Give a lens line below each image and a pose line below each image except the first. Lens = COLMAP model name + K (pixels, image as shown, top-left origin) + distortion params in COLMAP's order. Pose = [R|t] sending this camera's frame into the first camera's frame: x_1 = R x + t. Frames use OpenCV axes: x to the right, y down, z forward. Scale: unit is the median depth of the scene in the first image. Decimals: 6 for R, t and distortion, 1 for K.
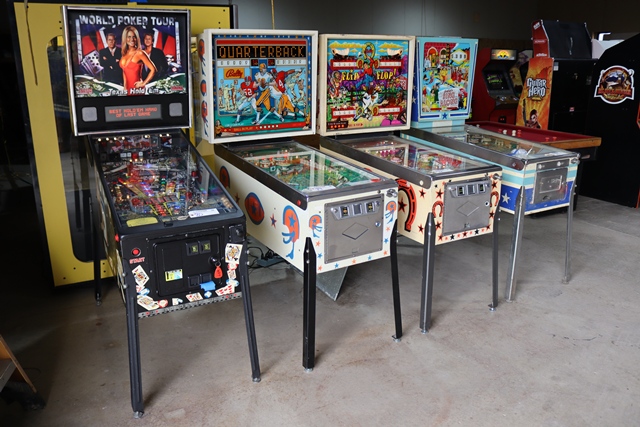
lens RADIAL K [[532.3, 0, 322.1], [0, 532.3, 211.6], [0, 0, 1]] dist [-0.146103, 0.110623]
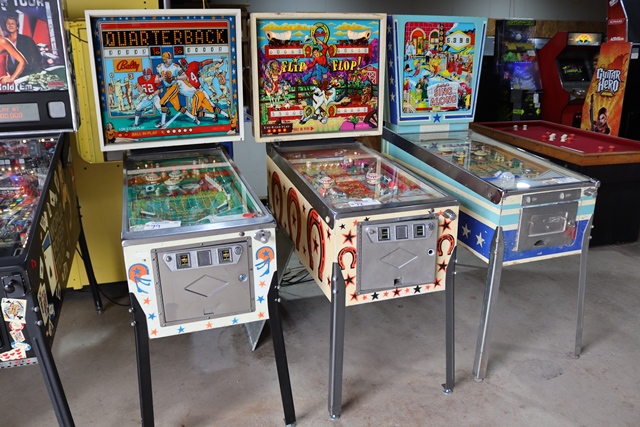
lens RADIAL K [[532.3, 0, 318.7], [0, 532.3, 212.7], [0, 0, 1]] dist [-0.146103, 0.110623]
pose [[0.979118, 0.059950, -0.194252, 0.280868], [-0.053868, 0.997883, 0.036448, -0.079290], [0.196025, -0.025223, 0.980274, 0.262931]]
